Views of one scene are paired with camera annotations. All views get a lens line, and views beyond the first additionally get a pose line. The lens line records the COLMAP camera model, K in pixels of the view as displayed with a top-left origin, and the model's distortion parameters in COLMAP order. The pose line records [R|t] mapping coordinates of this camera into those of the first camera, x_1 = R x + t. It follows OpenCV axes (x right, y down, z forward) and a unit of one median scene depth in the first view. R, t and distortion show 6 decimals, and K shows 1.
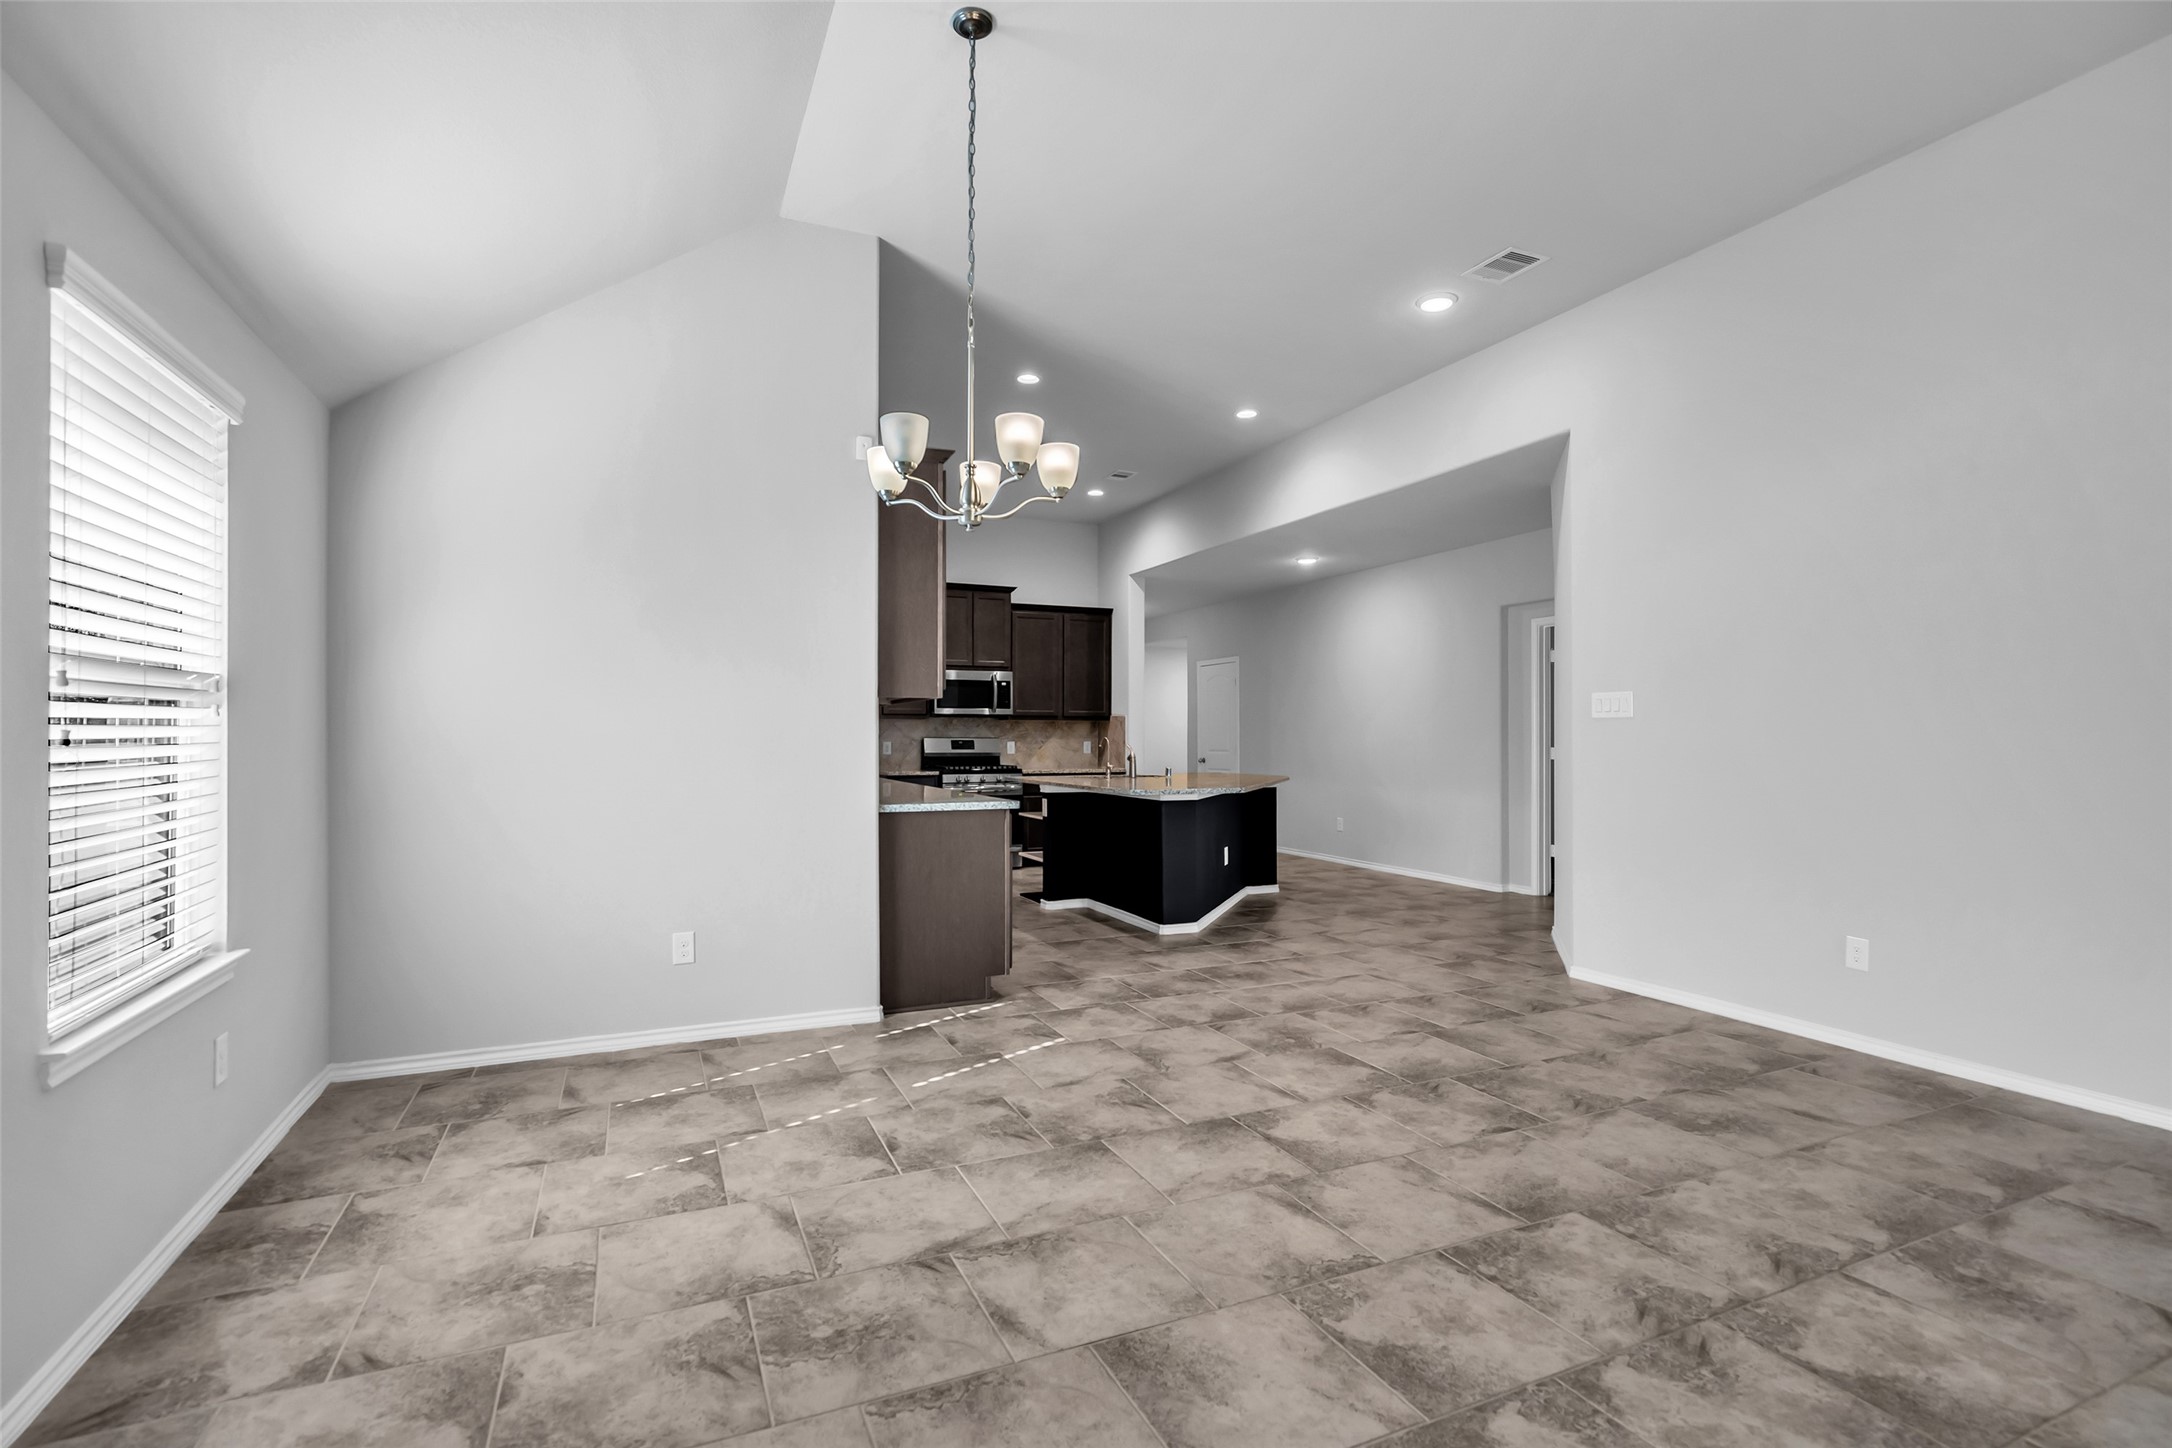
lens RADIAL K [[1001.3, 0, 1080.2], [0, 1001.3, 729.2], [0, 0, 1]] dist [-0.016574, 0.004556]
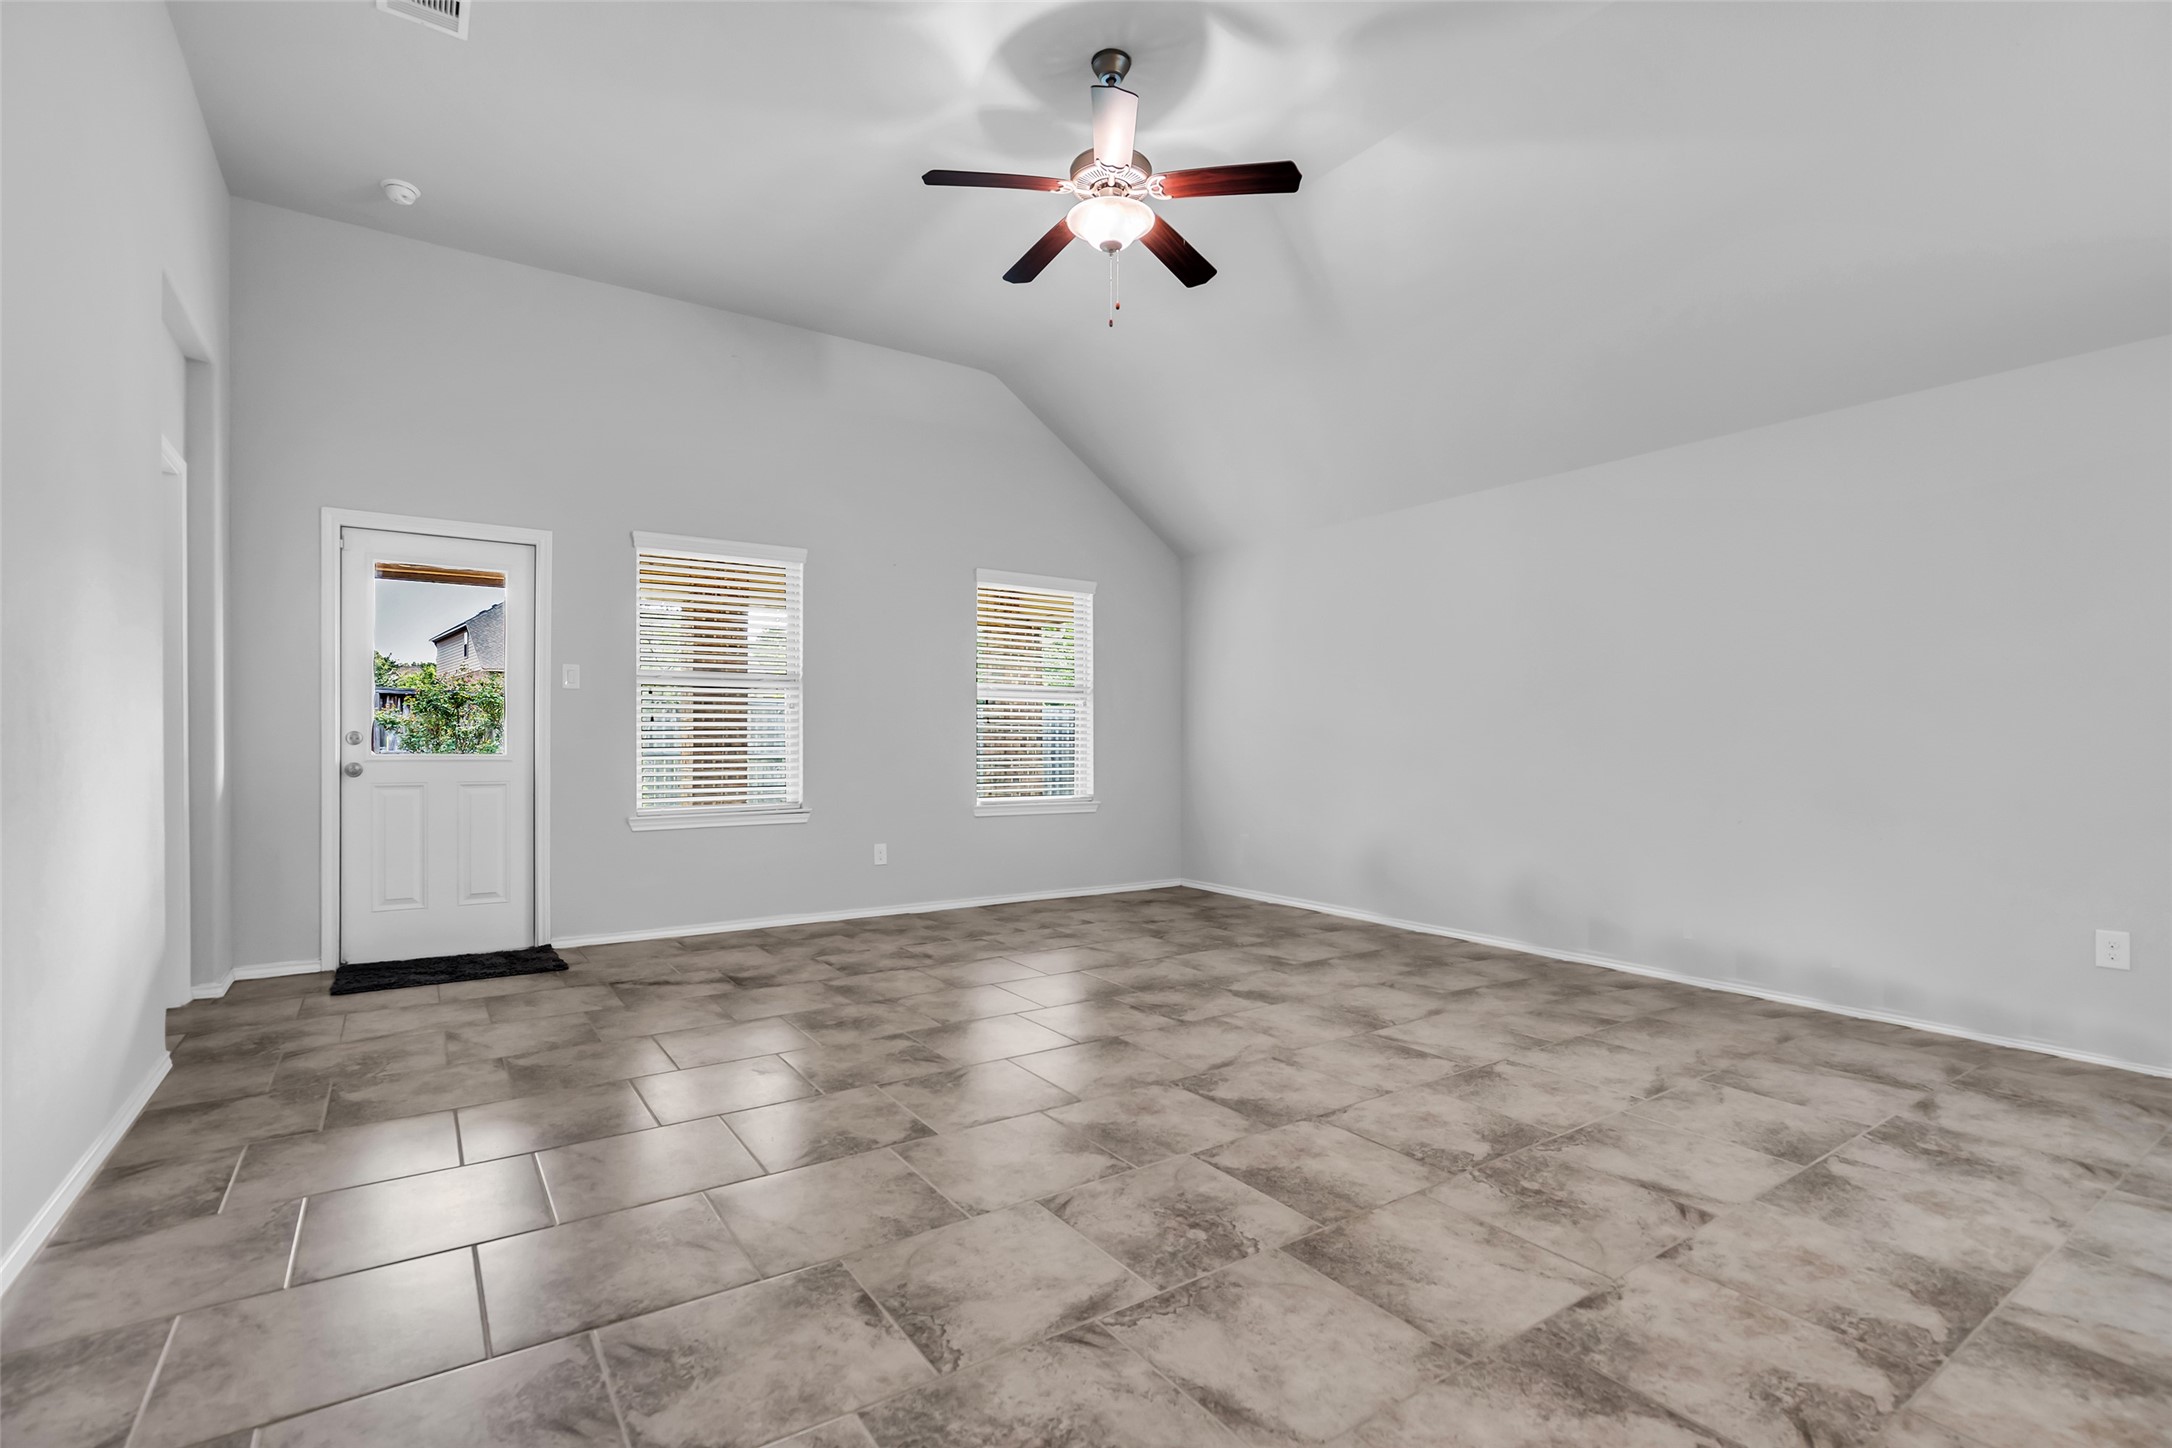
lens RADIAL K [[1001.3, 0, 1073.7], [0, 1001.3, 747.3], [0, 0, 1]] dist [-0.016574, 0.004556]
pose [[-0.984229, 0.000250, -0.176900, 0.429772], [0.000677, 0.999997, -0.002351, 0.032112], [0.176899, -0.002434, -0.984226, 0.538372]]
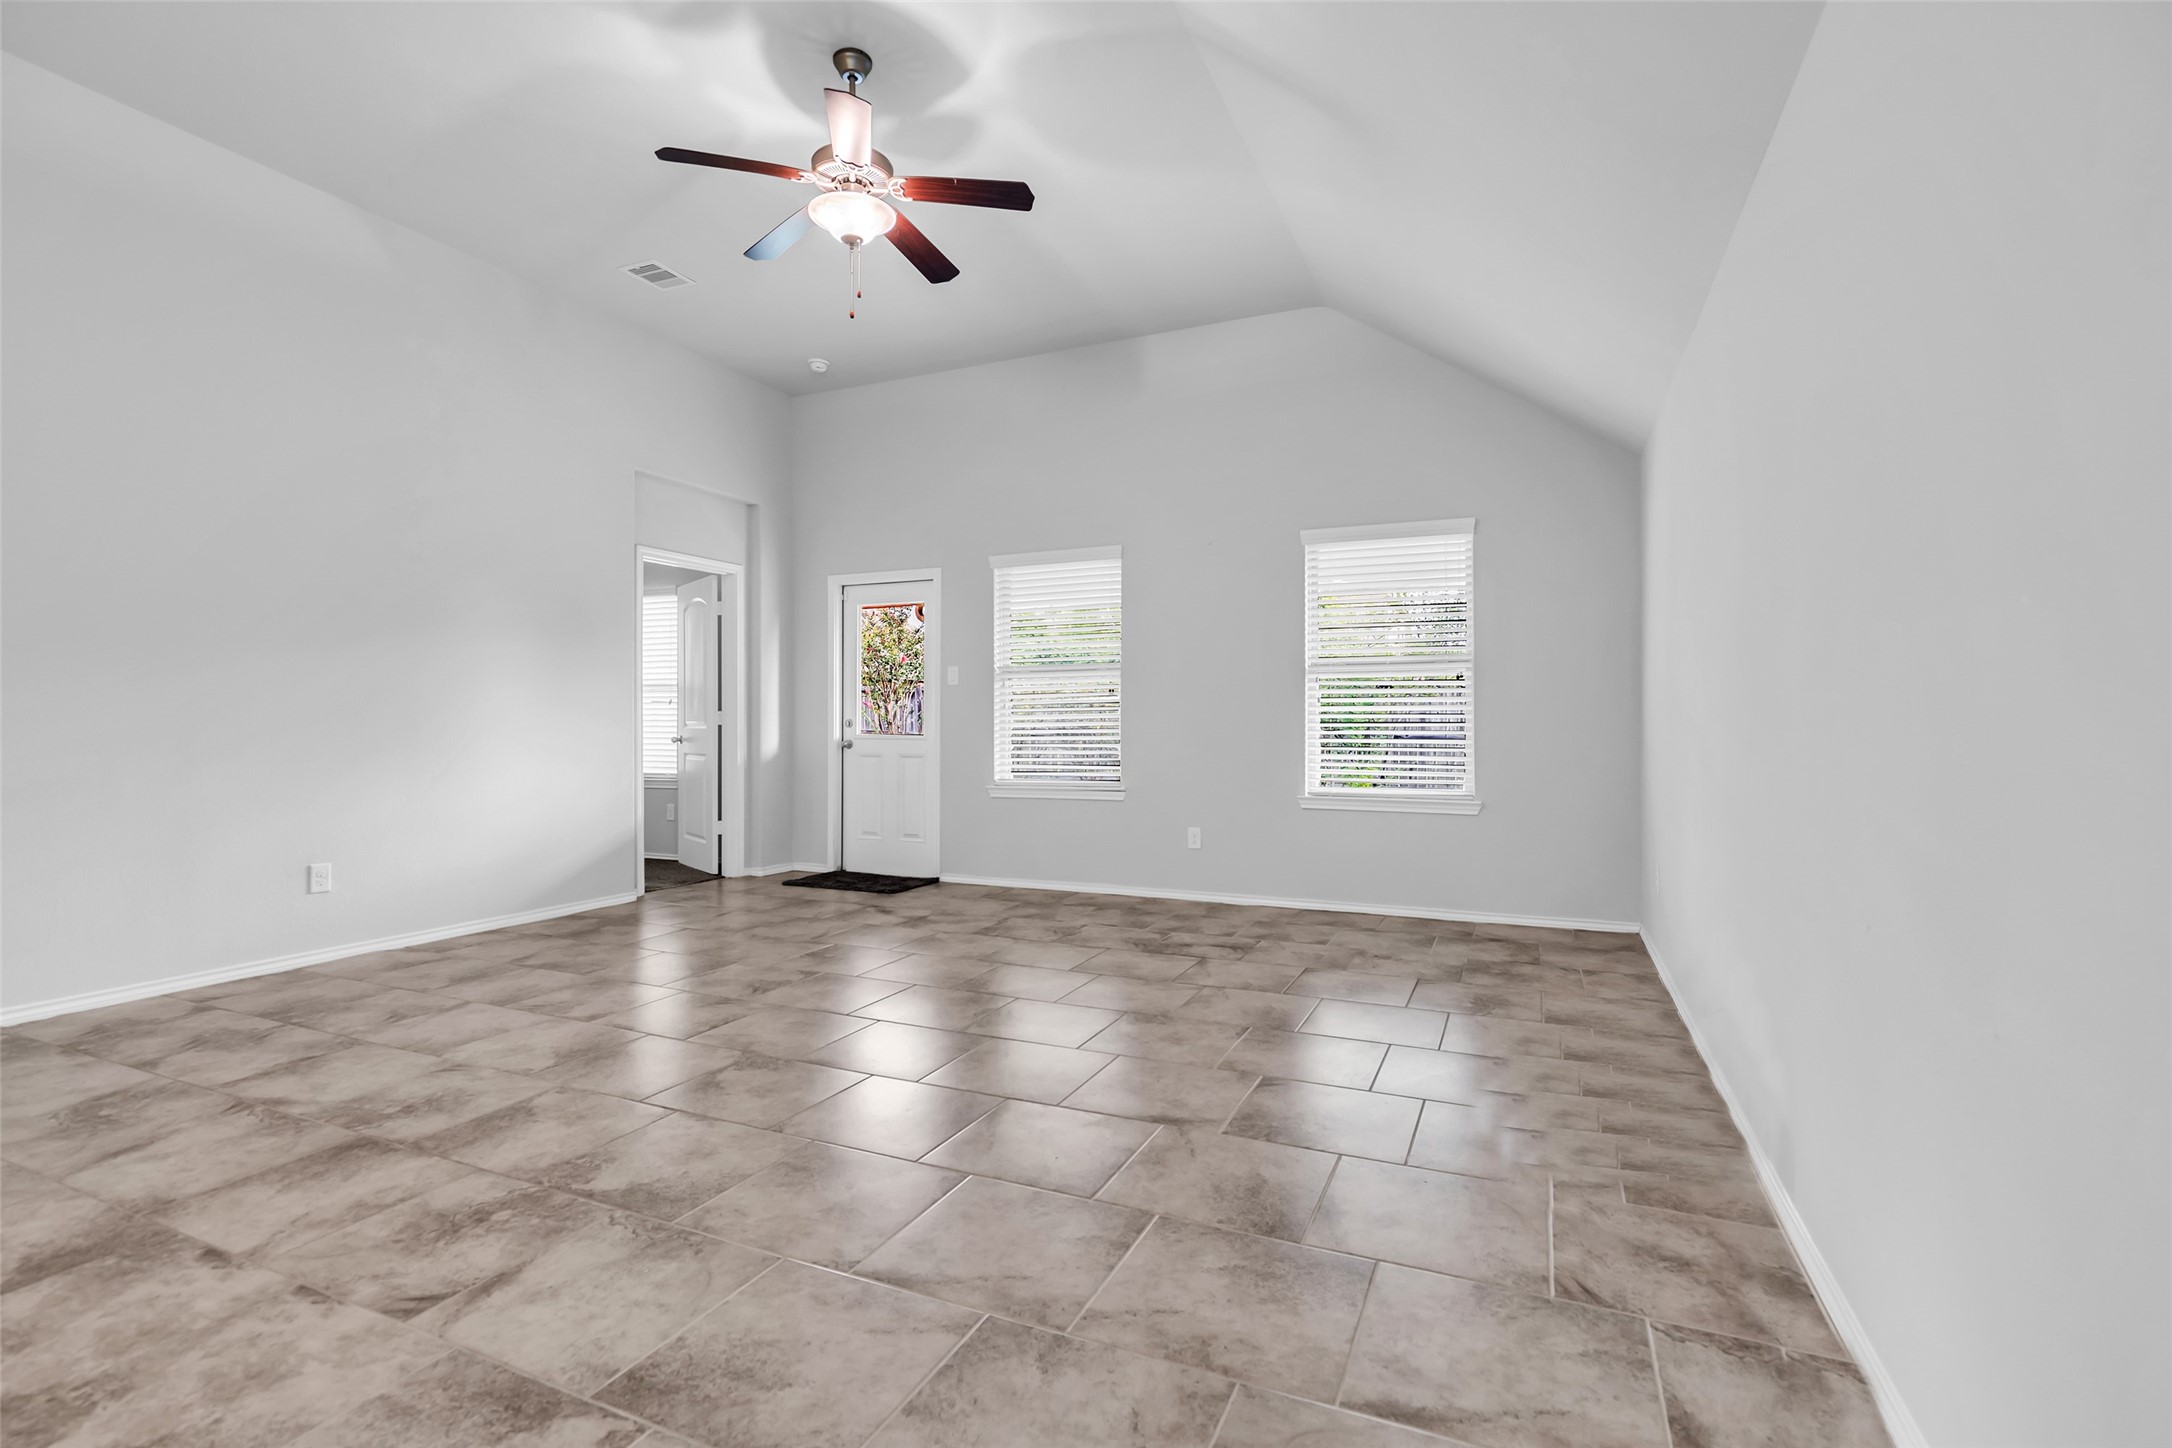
lens RADIAL K [[1001.3, 0, 1073.9], [0, 1001.3, 725.3], [0, 0, 1]] dist [-0.016574, 0.004556]
pose [[-0.660160, 0.003620, 0.751116, -0.209239], [-0.001891, 0.999977, -0.006481, 0.031880], [-0.751122, -0.005699, -0.660139, 0.267408]]
